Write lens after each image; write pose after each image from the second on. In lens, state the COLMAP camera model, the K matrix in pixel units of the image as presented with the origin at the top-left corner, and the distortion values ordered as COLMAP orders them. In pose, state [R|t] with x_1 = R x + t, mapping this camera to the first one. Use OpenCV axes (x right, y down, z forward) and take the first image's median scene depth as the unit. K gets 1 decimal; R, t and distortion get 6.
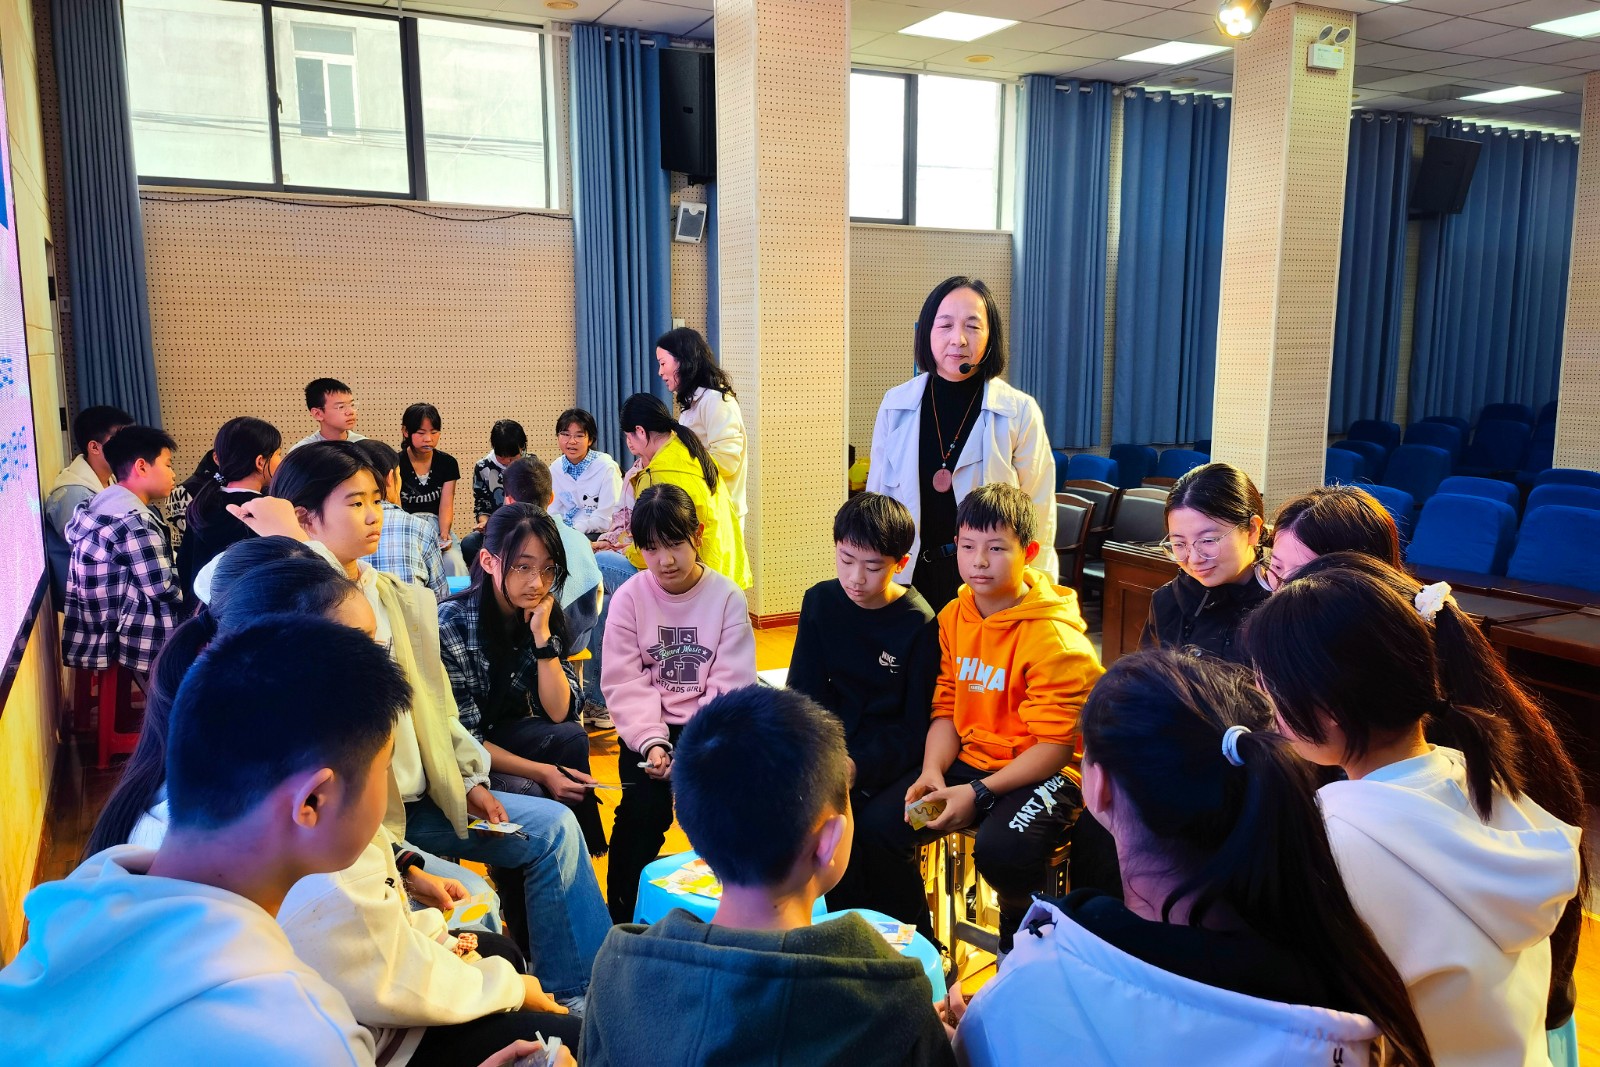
lens RADIAL K [[1230.8, 0, 801.9], [0, 1230.8, 535.6], [0, 0, 1]] dist [-0.002035, 0.009674]
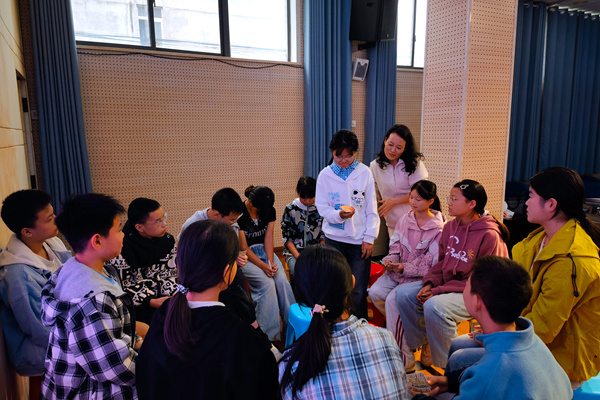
lens RADIAL K [[423.4, 0, 299.1], [0, 423.4, 199.3], [0, 0, 1]] dist [0.011395, -0.003520]
pose [[0.999855, -0.016989, 0.000996, -0.225521], [0.016988, 0.999855, 0.001354, -0.063158], [-0.001019, -0.001337, 0.999999, 0.396032]]
